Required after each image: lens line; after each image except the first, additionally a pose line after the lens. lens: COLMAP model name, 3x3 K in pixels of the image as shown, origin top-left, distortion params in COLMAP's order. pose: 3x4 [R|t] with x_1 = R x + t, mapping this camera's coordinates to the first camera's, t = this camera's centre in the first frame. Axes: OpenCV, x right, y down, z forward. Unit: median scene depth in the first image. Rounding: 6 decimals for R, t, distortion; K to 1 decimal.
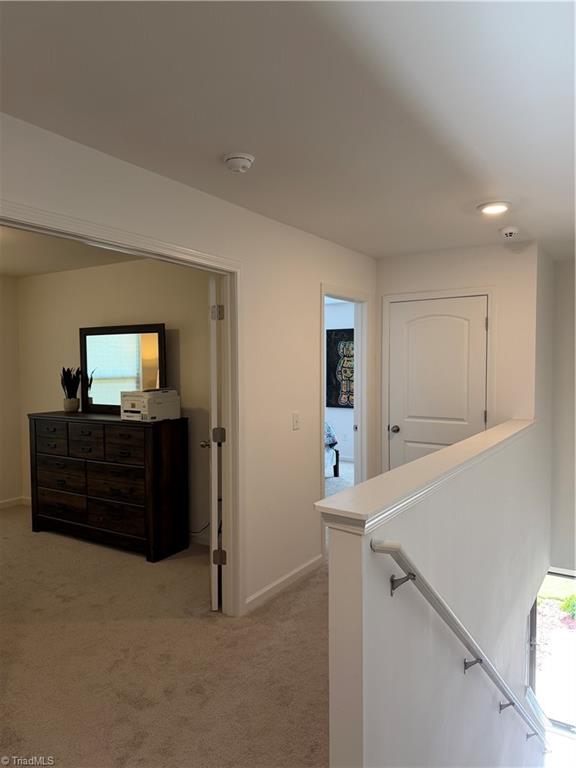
lens RADIAL K [[537.0, 0, 288.0], [0, 537.0, 384.0], [0, 0, 1]] dist [0.121808, -0.199558]
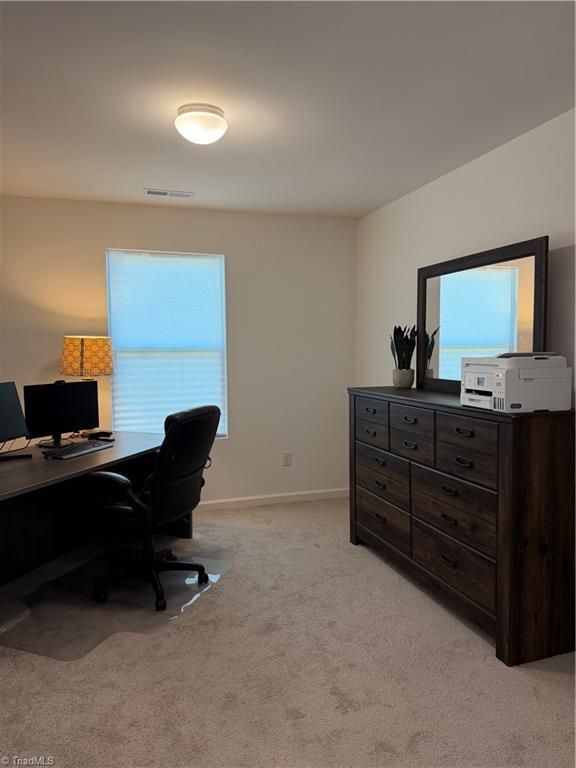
lens RADIAL K [[537.0, 0, 288.0], [0, 537.0, 384.0], [0, 0, 1]] dist [0.121808, -0.199558]
pose [[0.776680, 0.045449, -0.628253, -0.077576], [-0.022716, 0.998766, 0.044169, 0.020213], [0.629485, -0.020034, 0.776754, 0.399155]]
